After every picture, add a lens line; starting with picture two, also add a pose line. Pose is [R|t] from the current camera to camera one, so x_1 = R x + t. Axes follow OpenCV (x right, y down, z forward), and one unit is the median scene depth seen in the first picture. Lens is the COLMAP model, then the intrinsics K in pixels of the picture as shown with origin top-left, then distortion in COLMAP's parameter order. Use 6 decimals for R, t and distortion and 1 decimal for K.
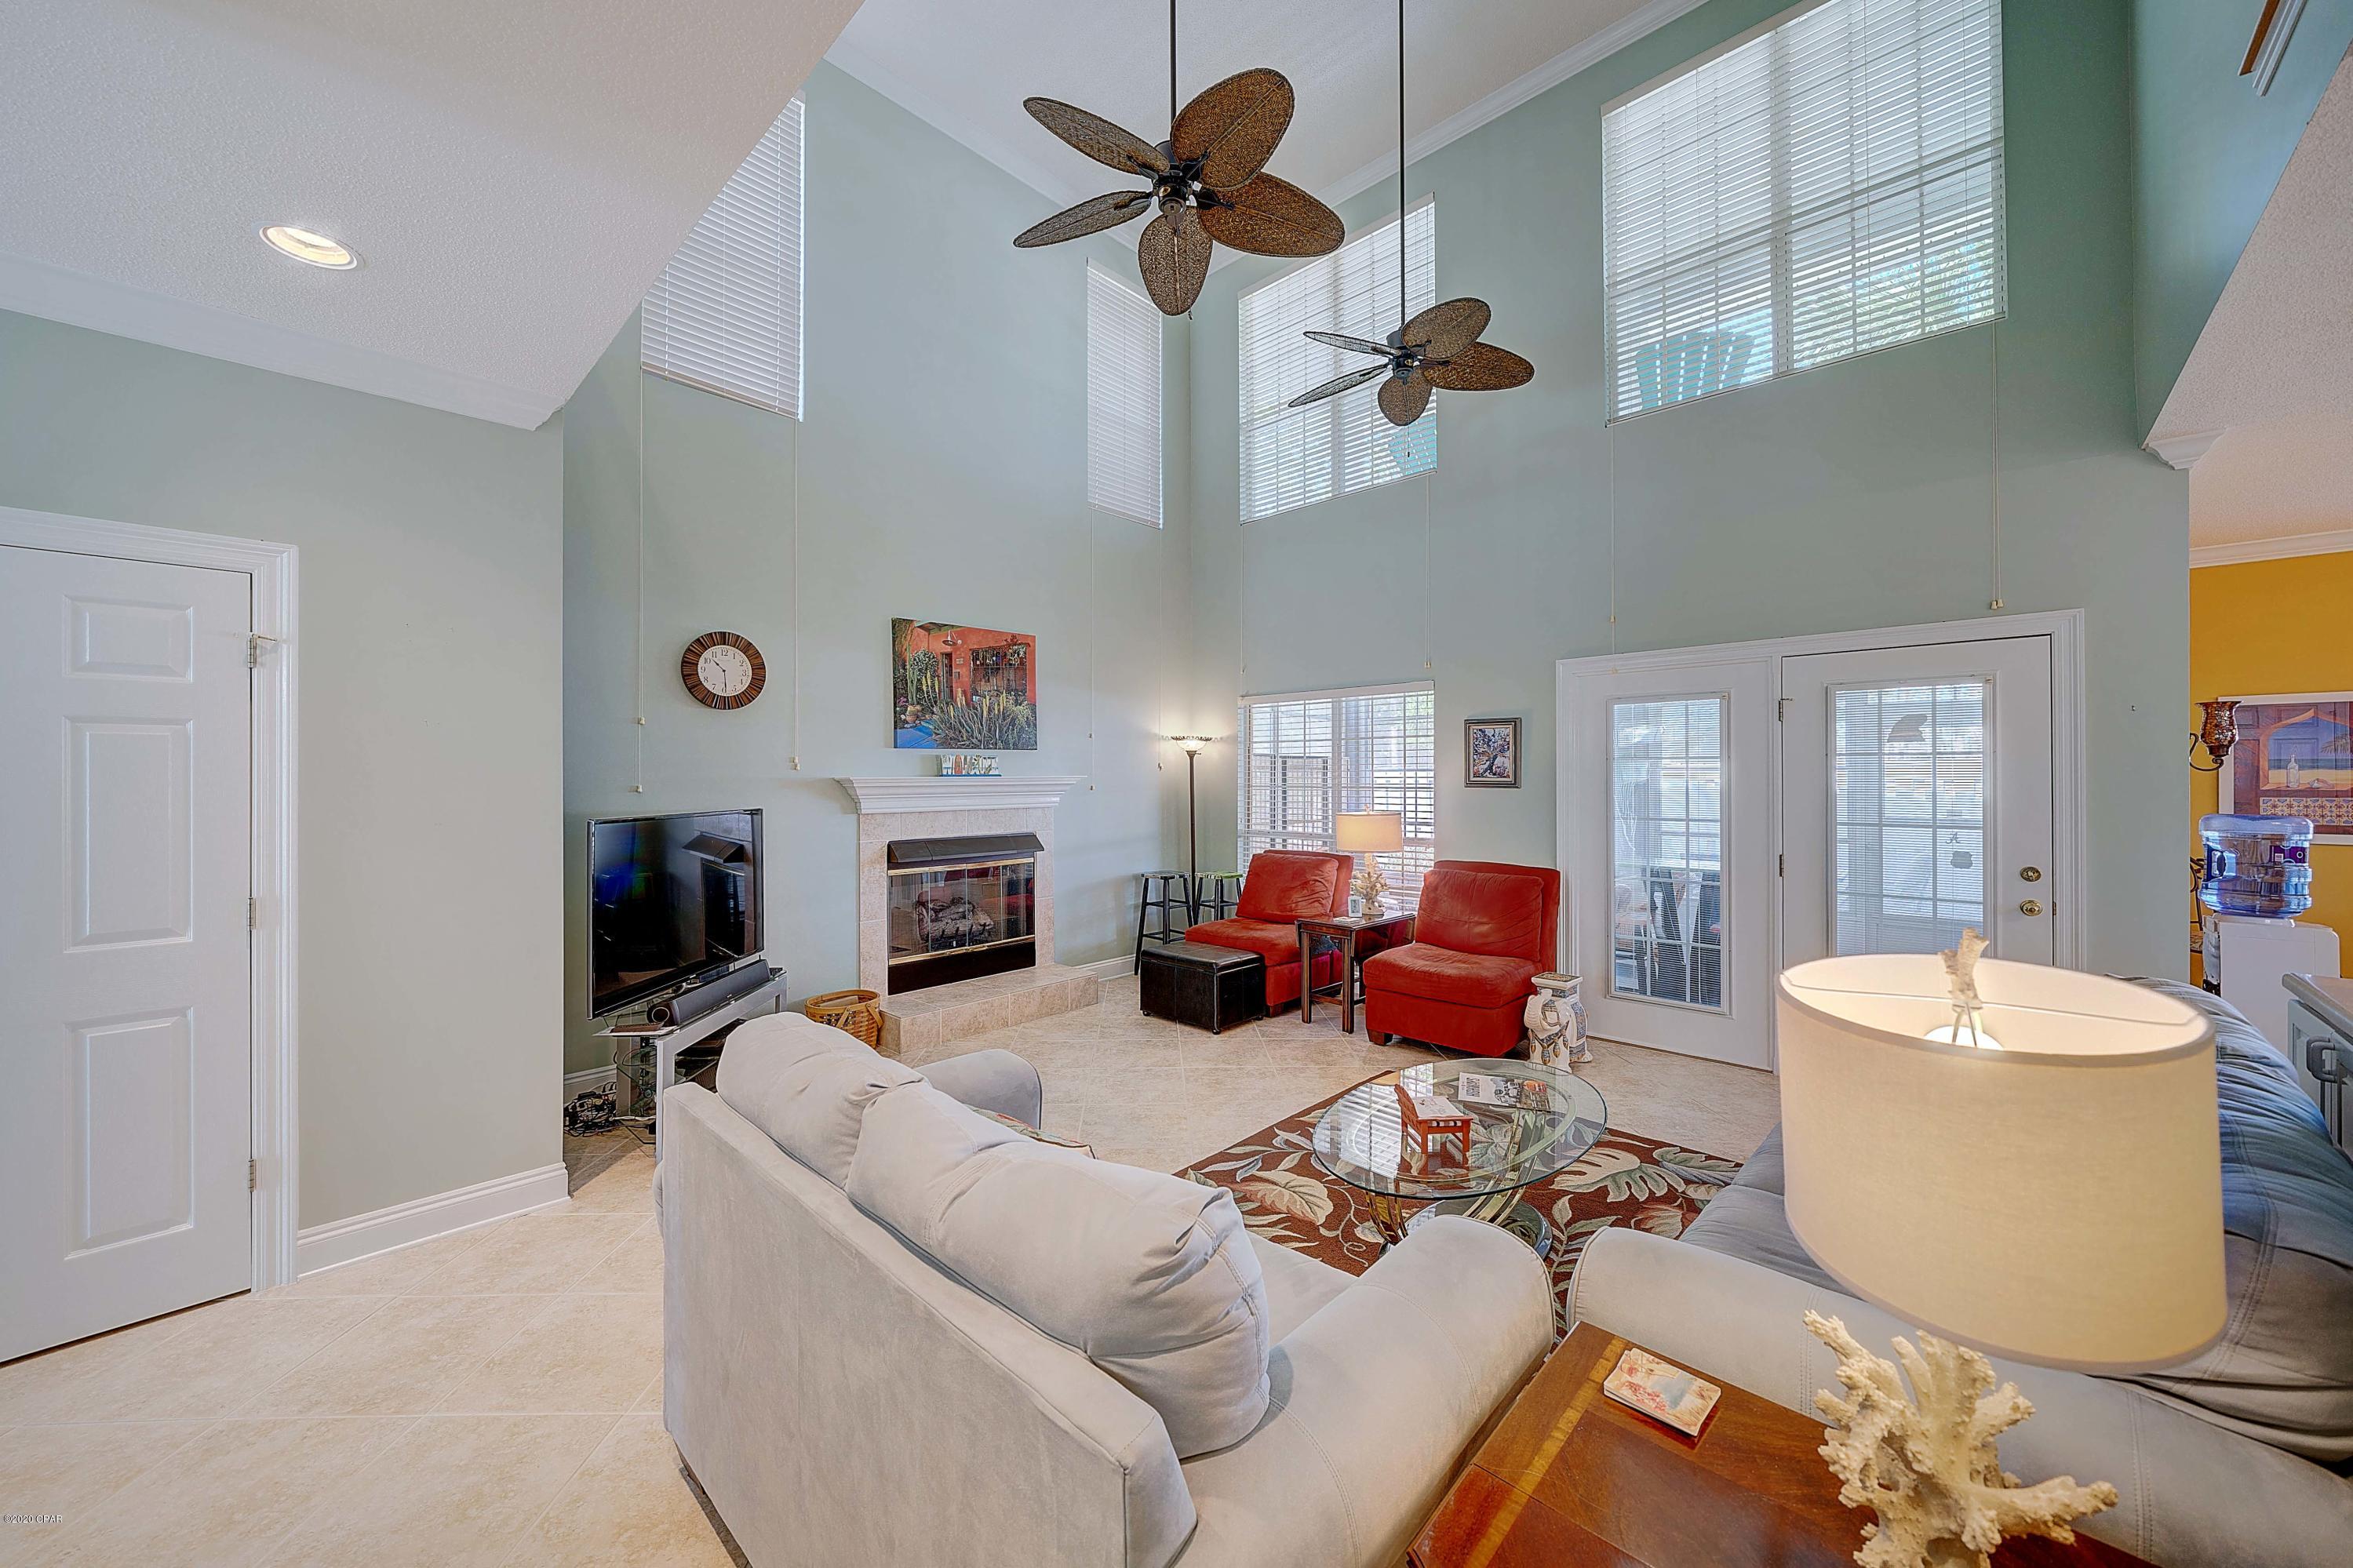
lens RADIAL K [[838.4, 0, 1158.7], [0, 838.4, 785.0], [0, 0, 1]] dist [0.000049, -0.000030]
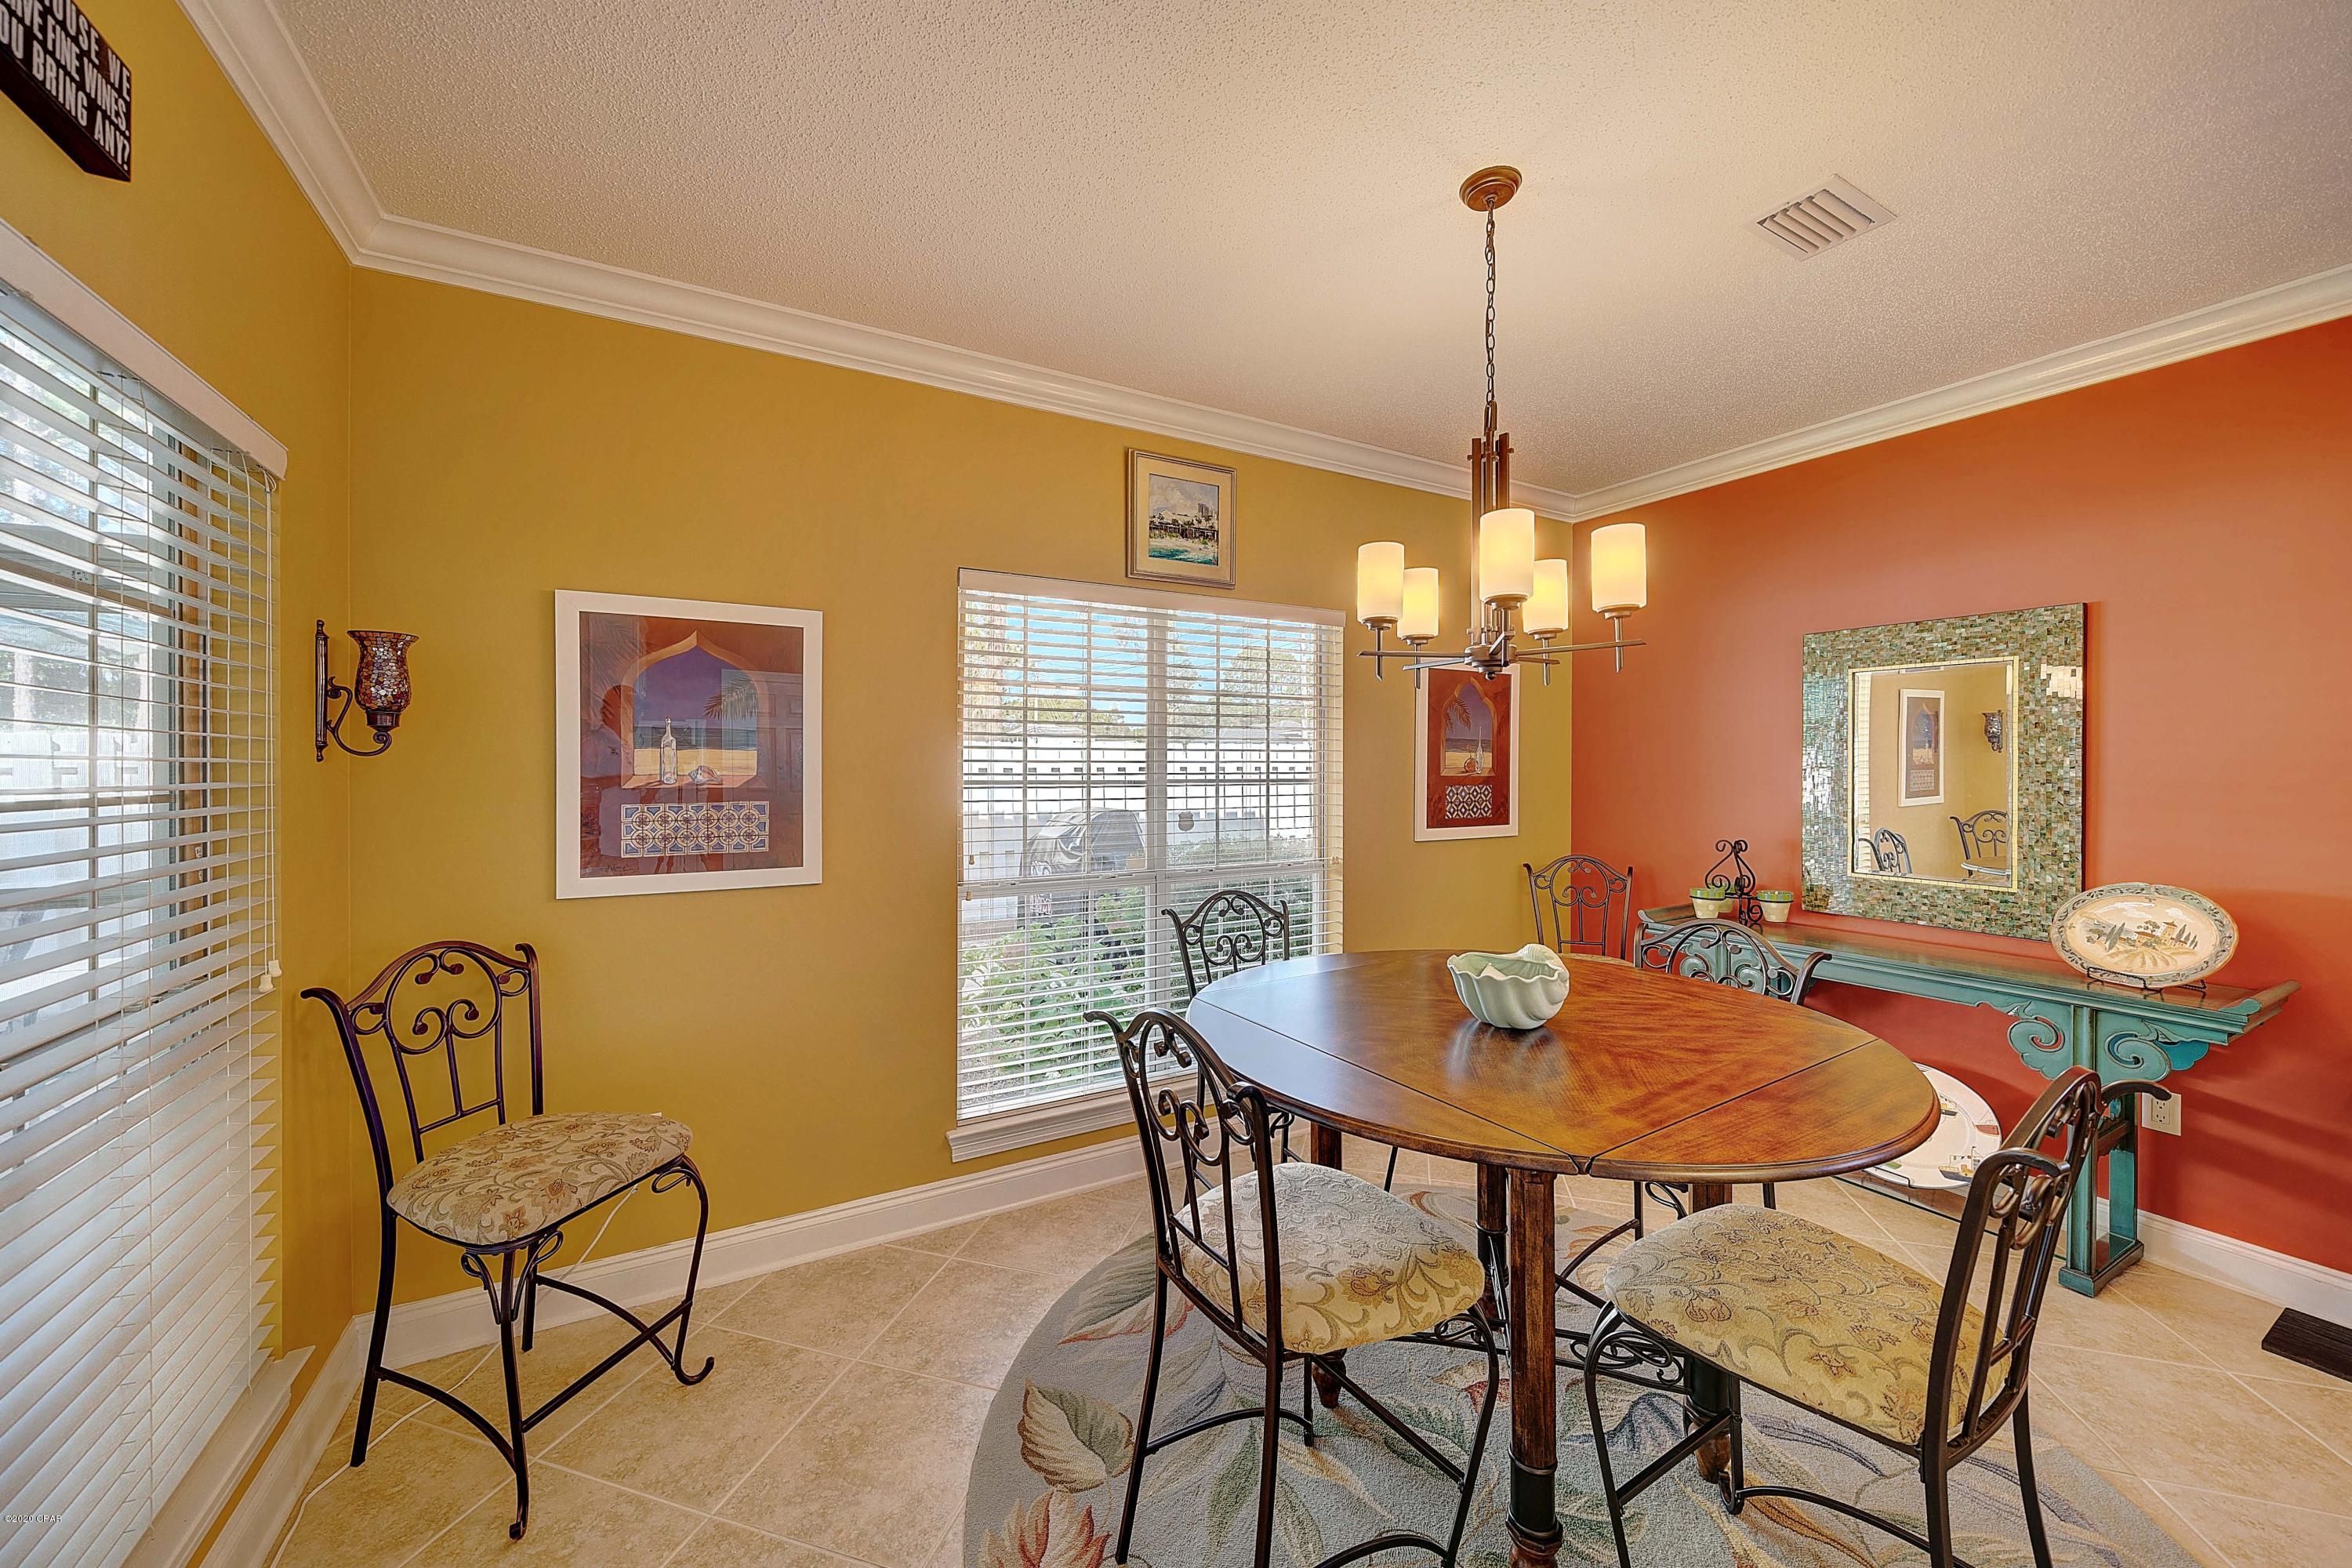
lens RADIAL K [[844.3, 0, 1153.5], [0, 844.3, 771.2], [0, 0, 1]] dist [-0.007871, -0.000162]
pose [[0.306417, -0.003383, 0.951891, 0.826934], [0.006044, 0.999980, 0.001609, -0.002922], [-0.951878, 0.005260, 0.306432, 0.485628]]
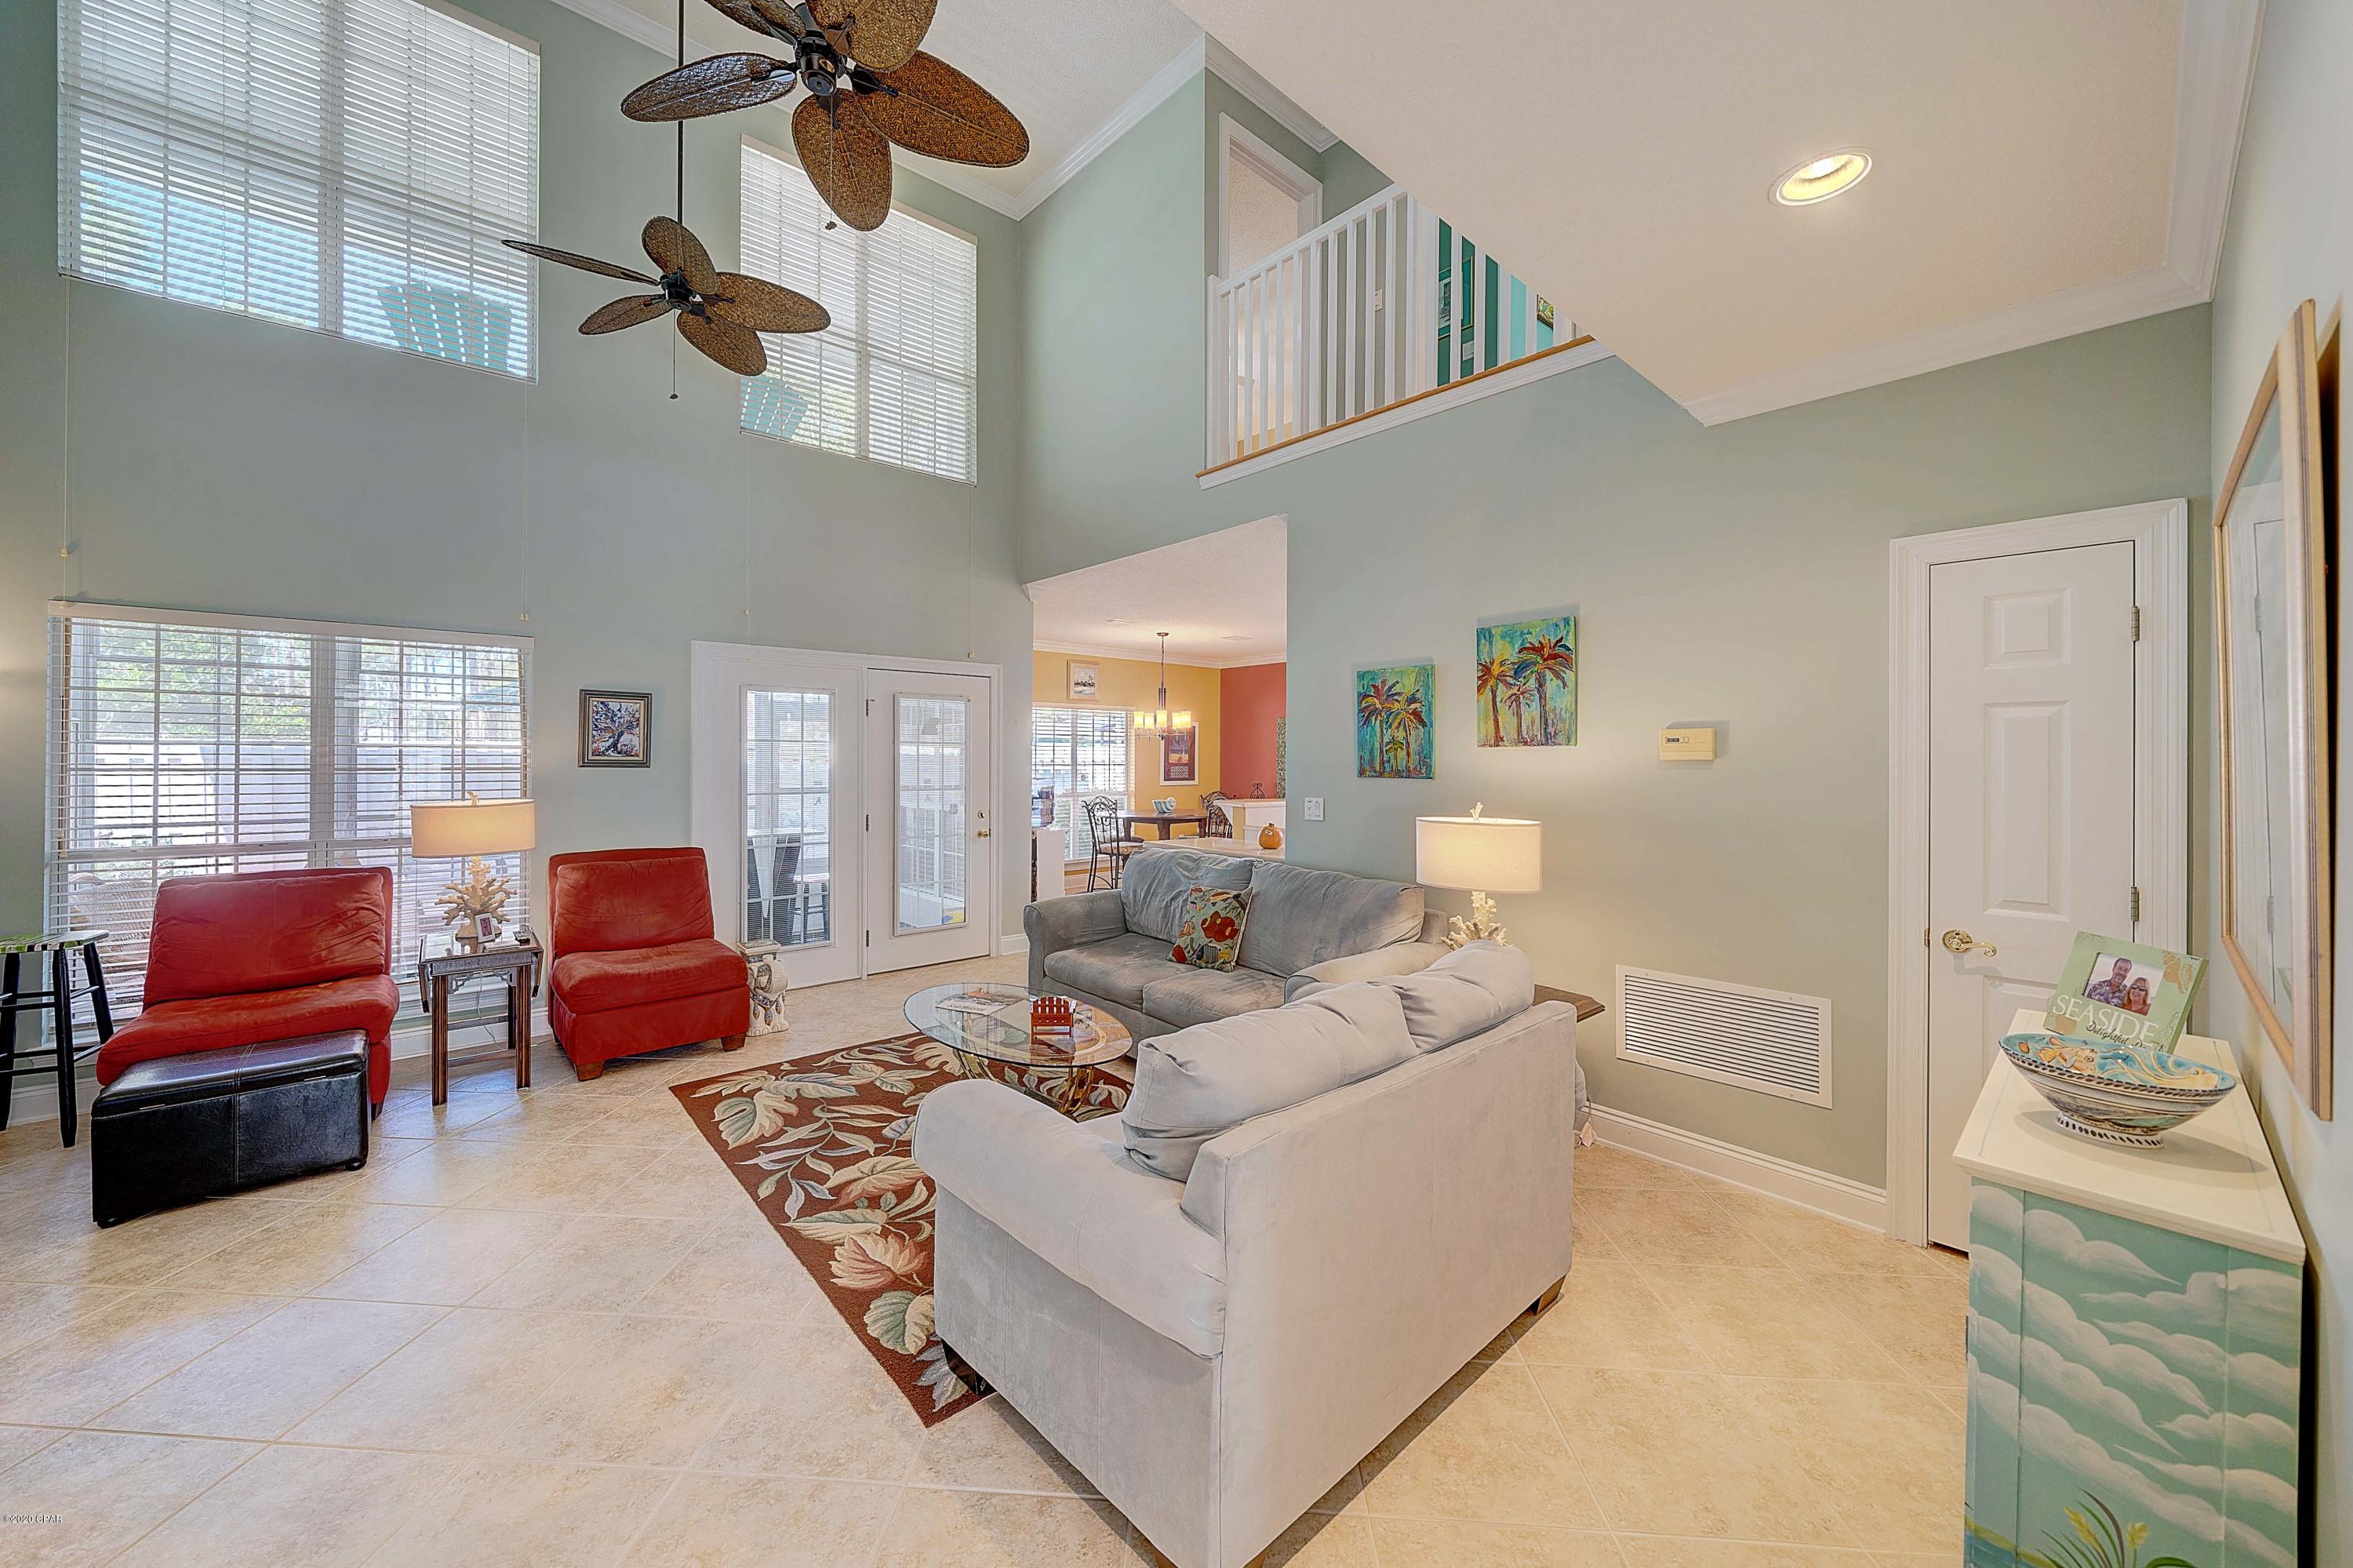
lens RADIAL K [[844.7, 0, 1154.0], [0, 844.7, 771.2], [0, 0, 1]] dist [-0.007871, -0.000162]
pose [[0.089453, -0.012591, 0.995911, -0.447180], [0.004197, 0.999916, 0.012265, -0.001347], [-0.995982, 0.003082, 0.089499, 0.326511]]
